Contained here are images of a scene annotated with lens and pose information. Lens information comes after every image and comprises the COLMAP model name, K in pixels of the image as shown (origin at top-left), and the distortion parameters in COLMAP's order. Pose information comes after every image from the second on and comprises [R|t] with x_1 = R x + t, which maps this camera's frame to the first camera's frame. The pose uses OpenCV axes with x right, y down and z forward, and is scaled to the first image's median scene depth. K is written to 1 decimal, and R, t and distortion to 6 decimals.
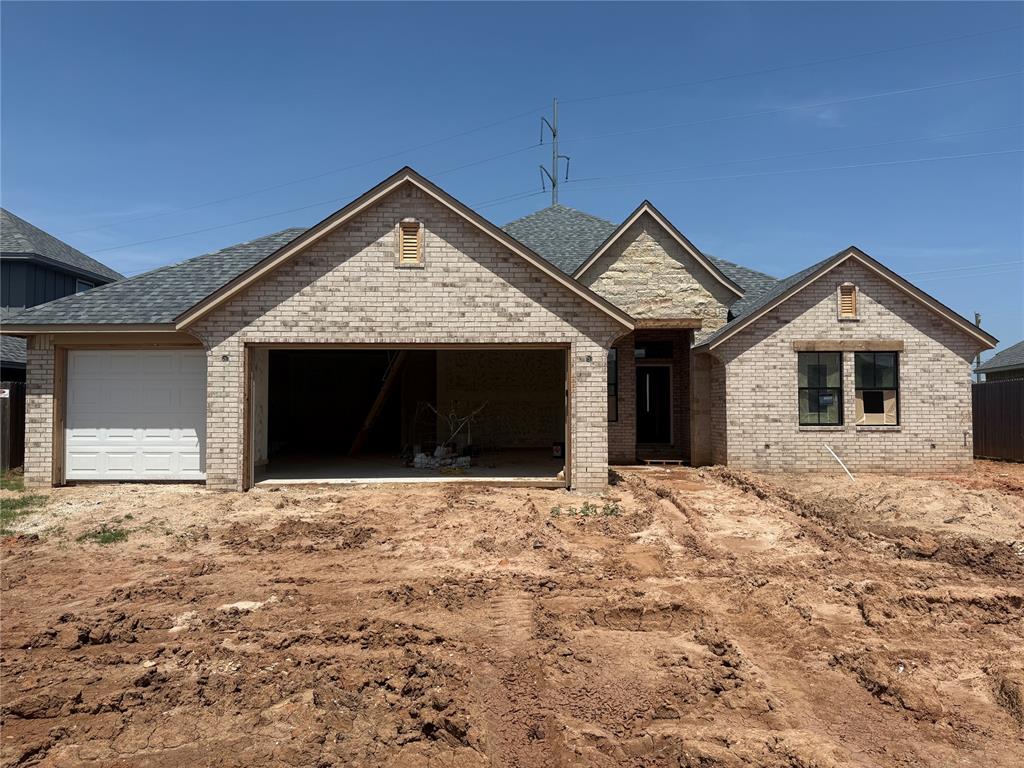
lens RADIAL K [[729.2, 0, 518.7], [0, 729.2, 380.7], [0, 0, 1]] dist [0.135030, -0.237397]
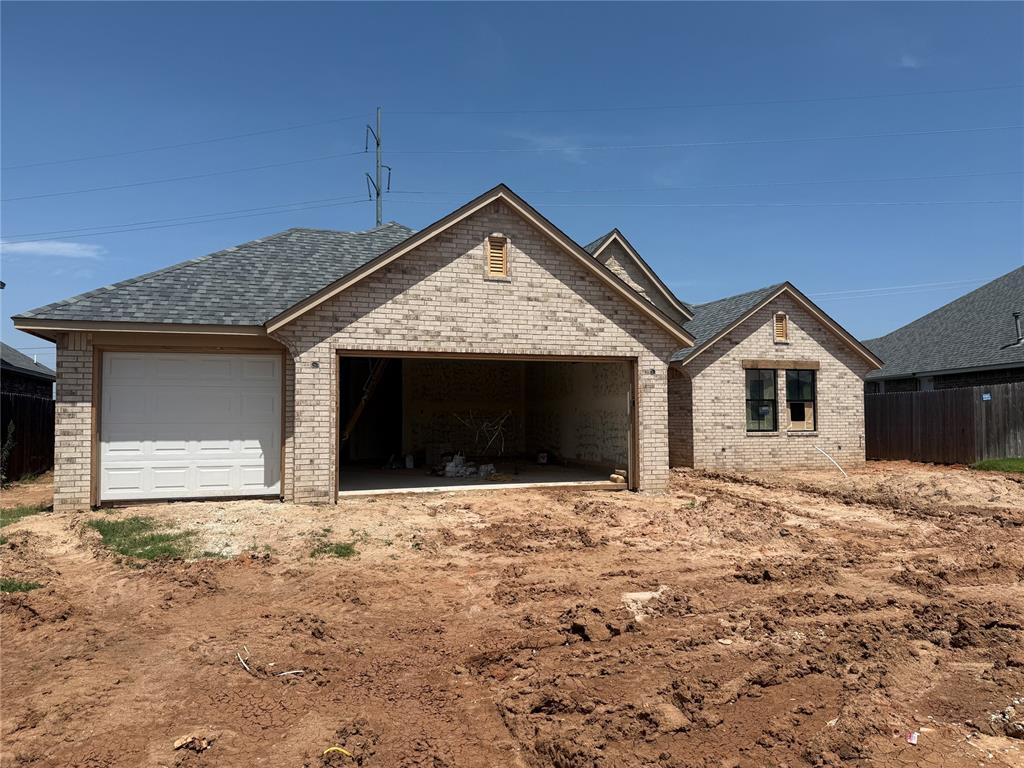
lens RADIAL K [[730.0, 0, 512.0], [0, 730.0, 384.0], [0, 0, 1]] dist [0.138743, -0.249662]
pose [[0.946629, 0.012092, 0.322099, -0.458511], [-0.008336, 0.999880, -0.013036, 0.004566], [-0.322218, 0.009655, 0.946616, 0.017566]]
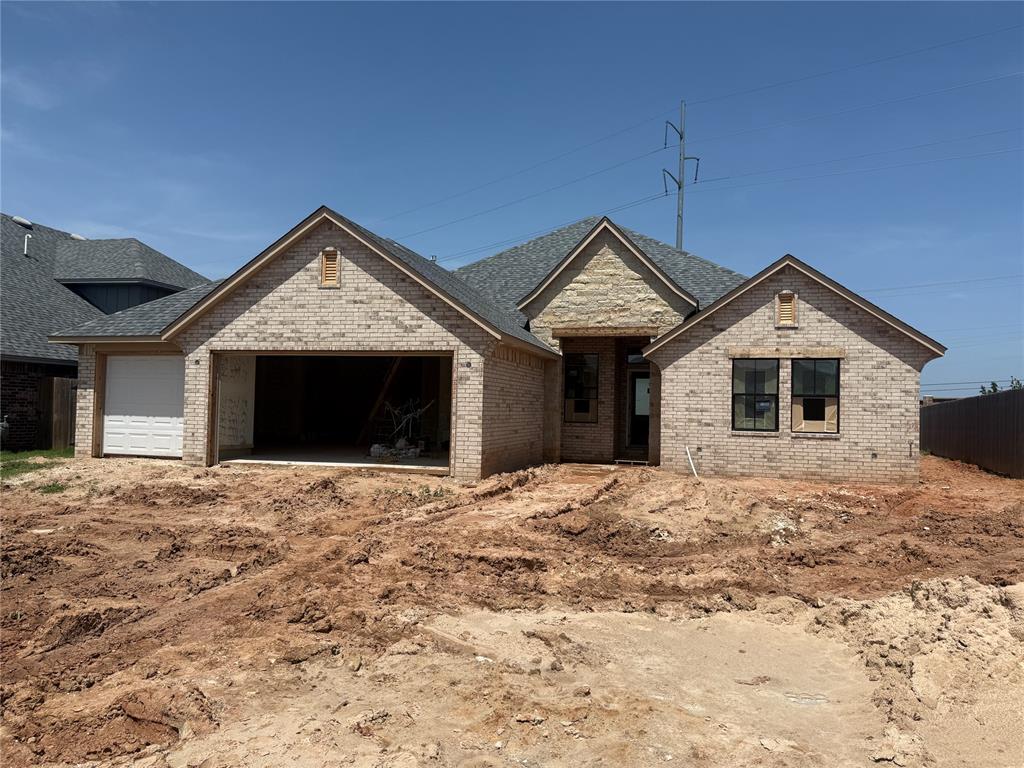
lens RADIAL K [[729.6, 0, 511.7], [0, 729.6, 388.6], [0, 0, 1]] dist [0.154409, -0.297949]
pose [[0.964811, 0.014393, -0.262550, 0.461726], [-0.013007, 0.999891, 0.007018, -0.001090], [0.262622, -0.003356, 0.964893, -0.094216]]
